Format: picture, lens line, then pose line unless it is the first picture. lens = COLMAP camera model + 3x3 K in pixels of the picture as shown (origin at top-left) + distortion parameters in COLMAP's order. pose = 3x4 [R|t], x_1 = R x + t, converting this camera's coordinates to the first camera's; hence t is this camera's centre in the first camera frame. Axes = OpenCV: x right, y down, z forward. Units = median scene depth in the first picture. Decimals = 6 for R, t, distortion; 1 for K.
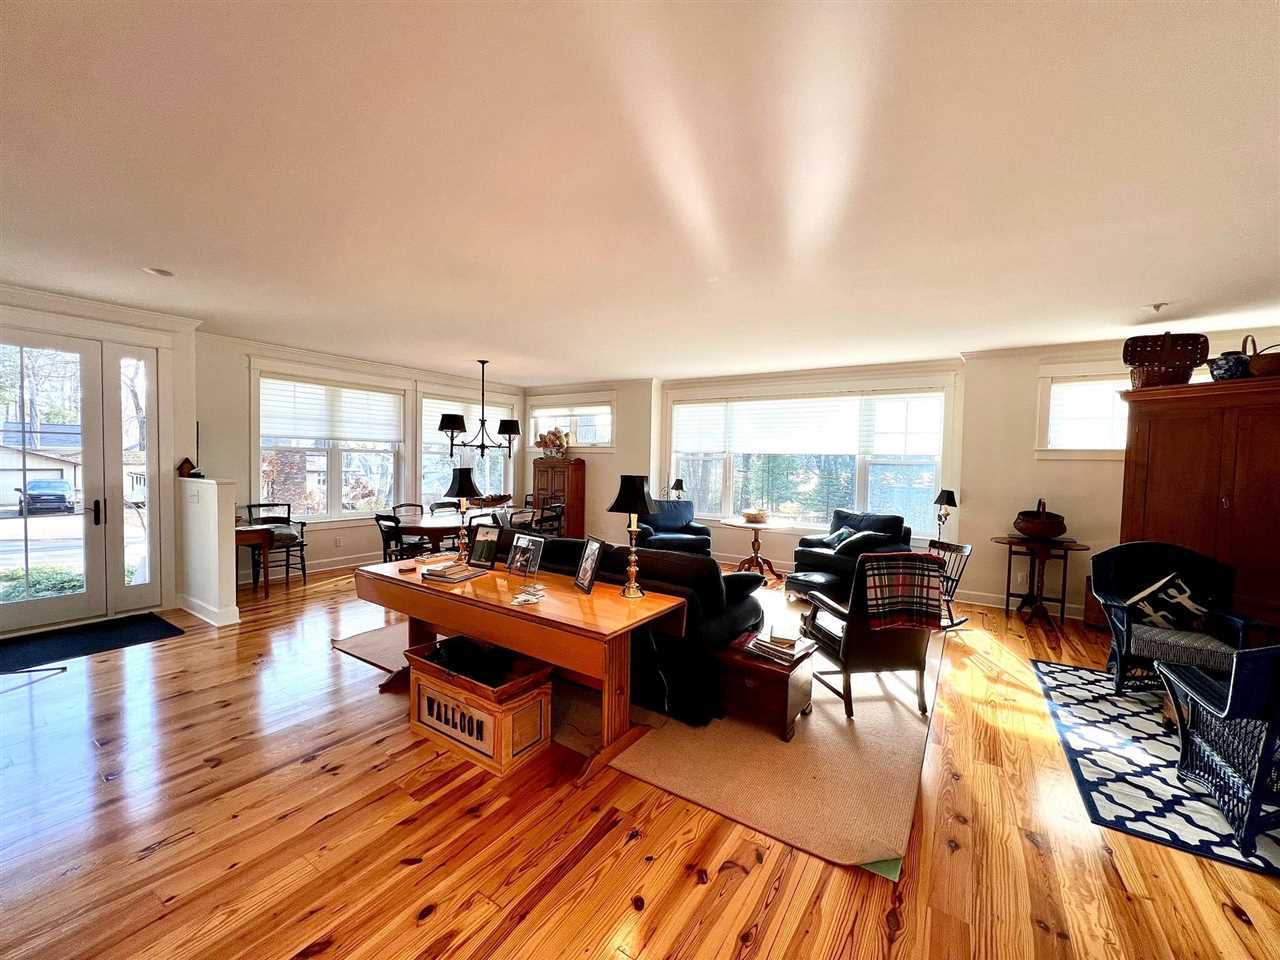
lens RADIAL K [[517.4, 0, 640.0], [0, 517.4, 480.0], [0, 0, 1]] dist [-0.001442, -0.000177]
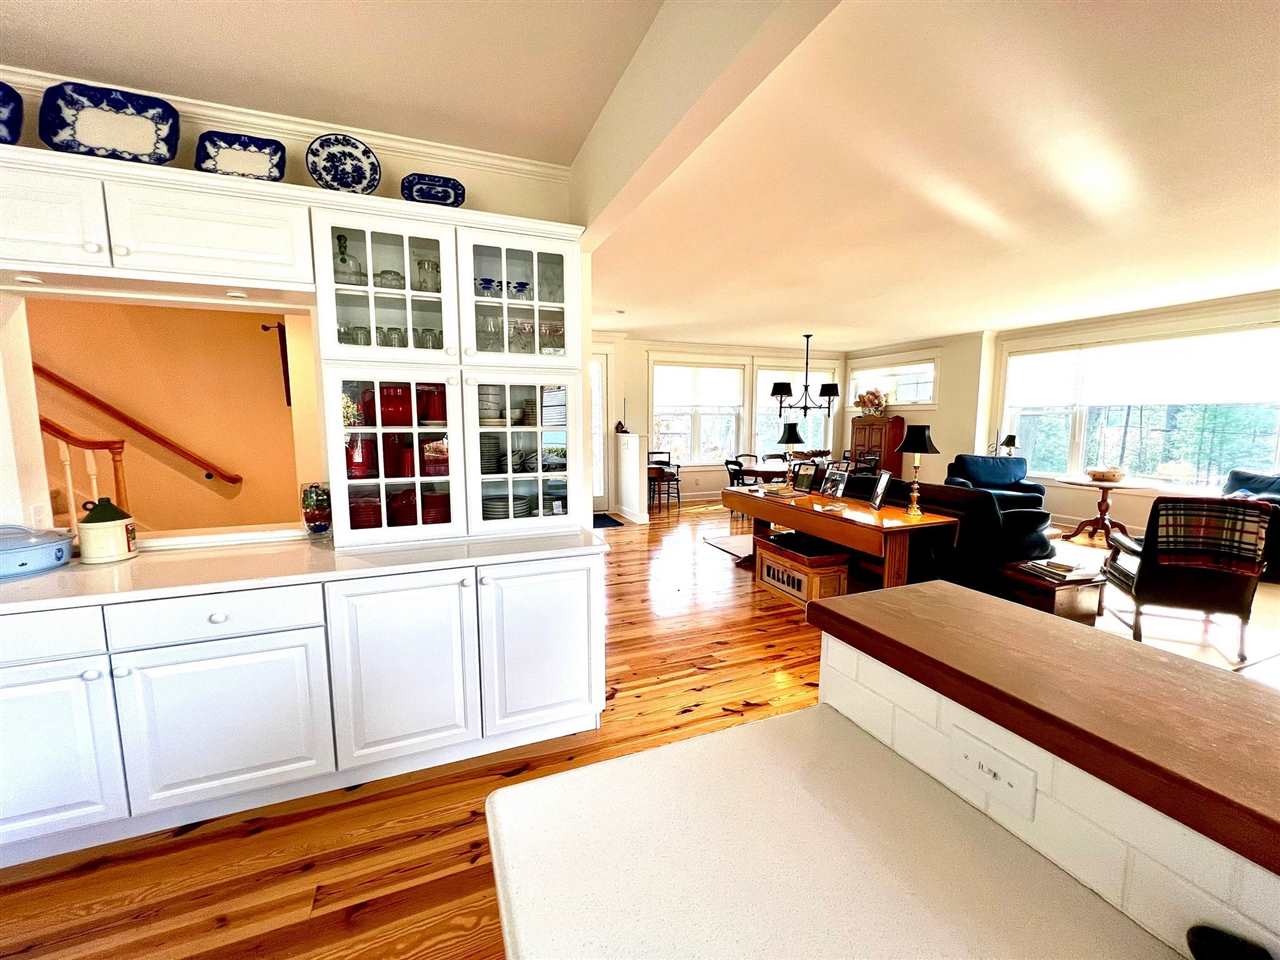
lens RADIAL K [[517.4, 0, 640.0], [0, 517.4, 480.0], [0, 0, 1]] dist [-0.001442, -0.000177]
pose [[0.823623, 0.044256, -0.565409, 0.073975], [-0.003052, 0.997282, 0.073615, 0.017396], [0.567130, -0.058905, 0.821519, -0.241944]]
